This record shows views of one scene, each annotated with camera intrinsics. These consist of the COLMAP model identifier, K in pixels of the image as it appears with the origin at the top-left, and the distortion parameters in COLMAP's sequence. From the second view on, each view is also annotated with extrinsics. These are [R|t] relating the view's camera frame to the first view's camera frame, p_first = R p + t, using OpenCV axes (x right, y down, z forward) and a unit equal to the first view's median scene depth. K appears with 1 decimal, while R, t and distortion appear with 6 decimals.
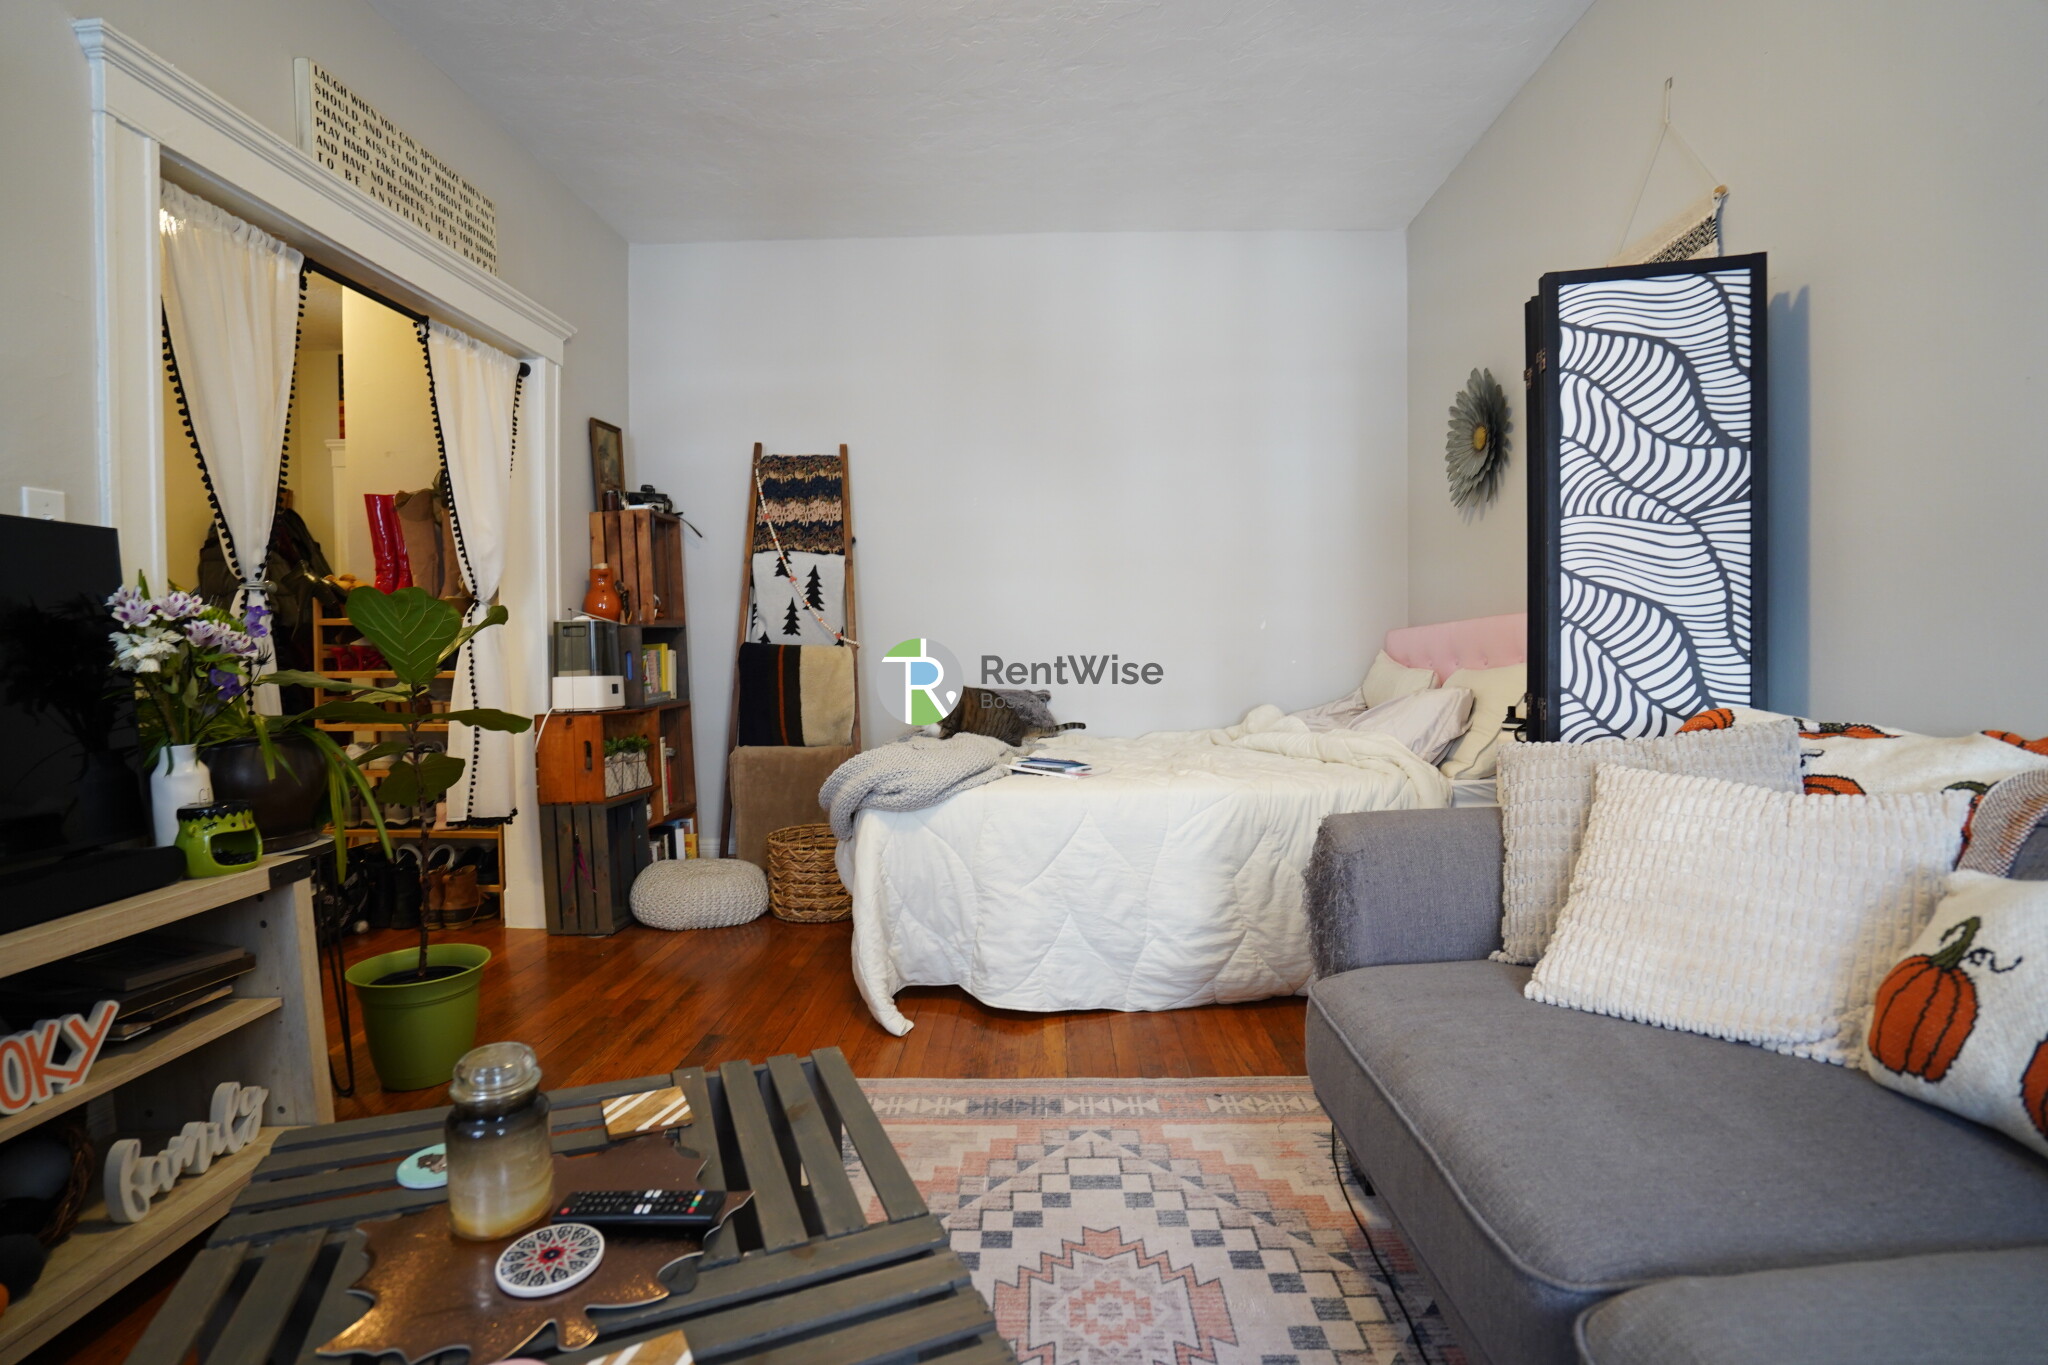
lens RADIAL K [[947.8, 0, 1021.8], [0, 947.8, 678.2], [0, 0, 1]] dist [-0.065484, 0.023625]
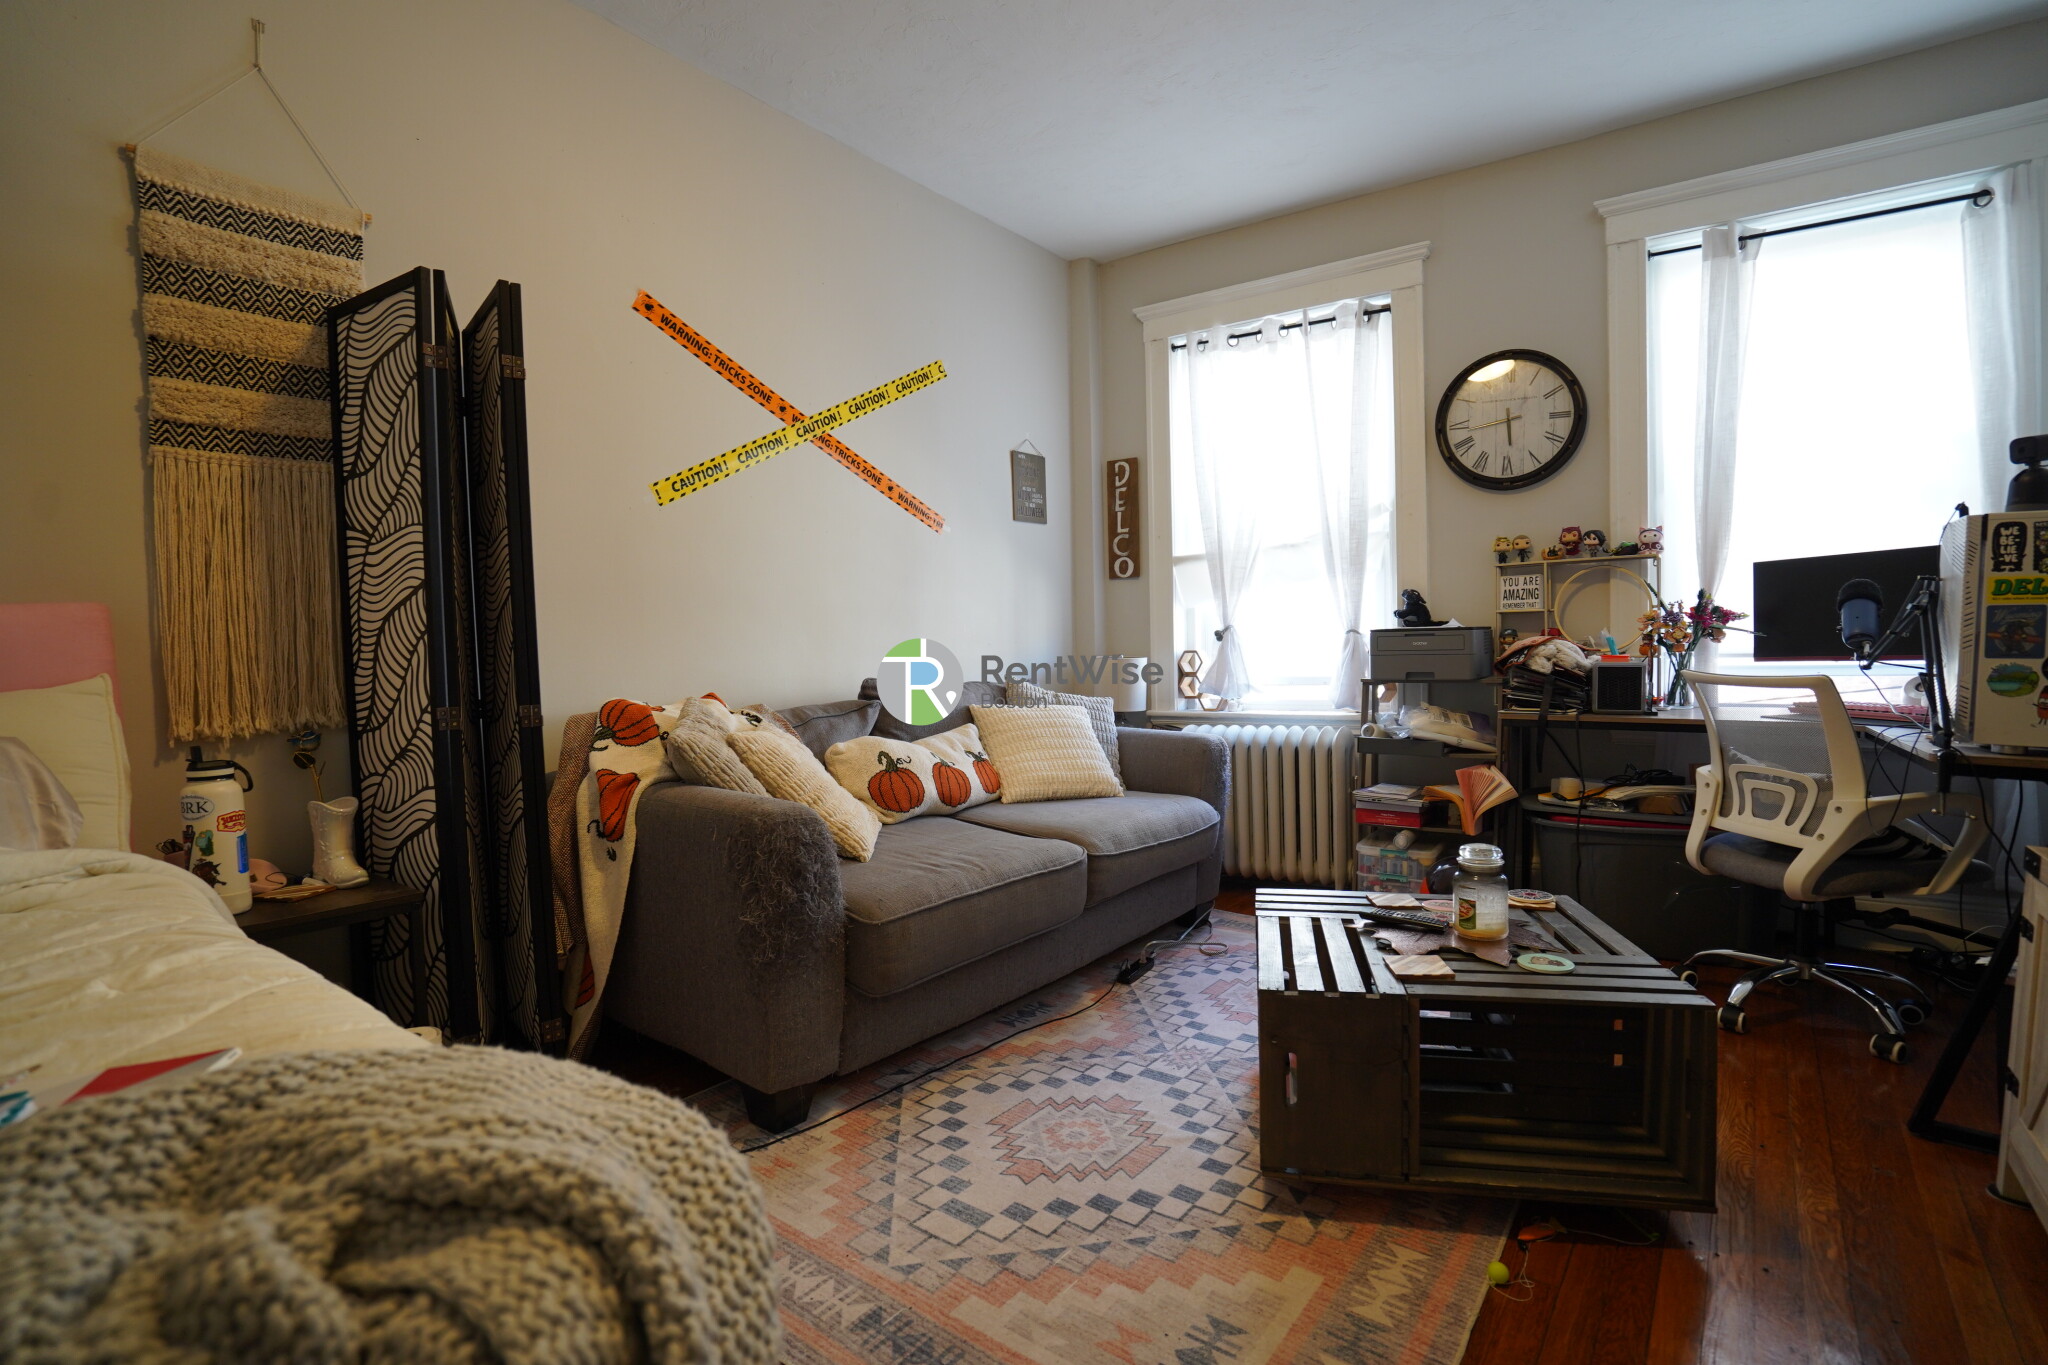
lens RADIAL K [[947.8, 0, 1021.8], [0, 947.8, 678.2], [0, 0, 1]] dist [-0.065484, 0.023625]
pose [[-0.803048, 0.011898, 0.595796, -0.355982], [0.048202, 0.997821, 0.045043, -0.021848], [-0.593962, 0.064890, -0.801872, 1.132889]]
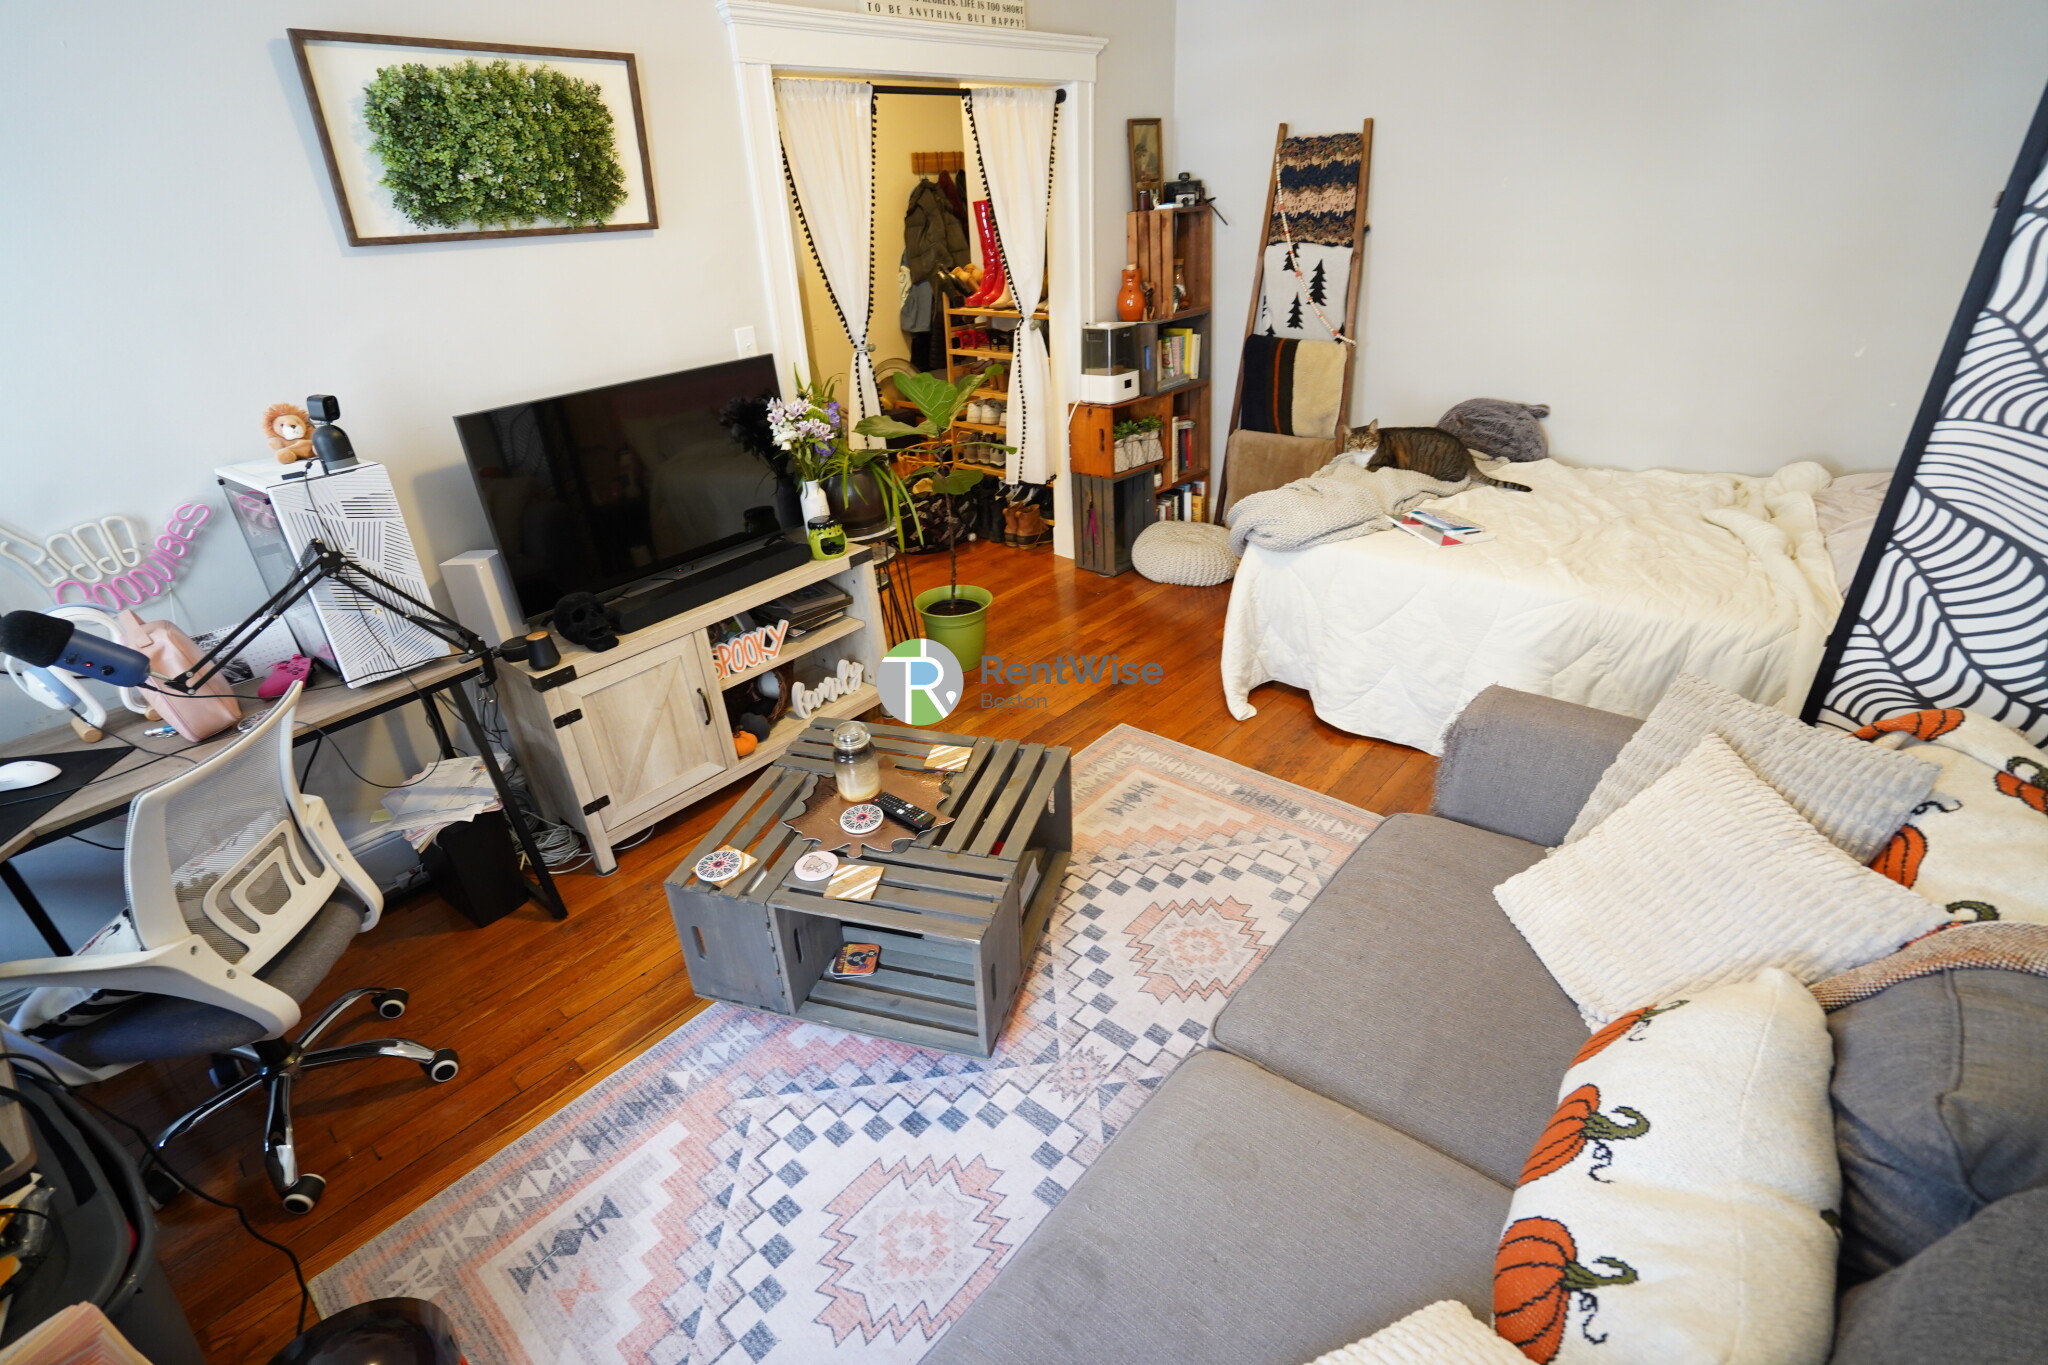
lens RADIAL K [[947.8, 0, 1021.8], [0, 947.8, 678.2], [0, 0, 1]] dist [-0.065484, 0.023625]
pose [[0.764631, 0.271447, -0.584513, 0.374997], [0.019045, 0.897056, 0.441505, -0.250614], [0.644186, -0.348721, 0.680748, -0.081014]]
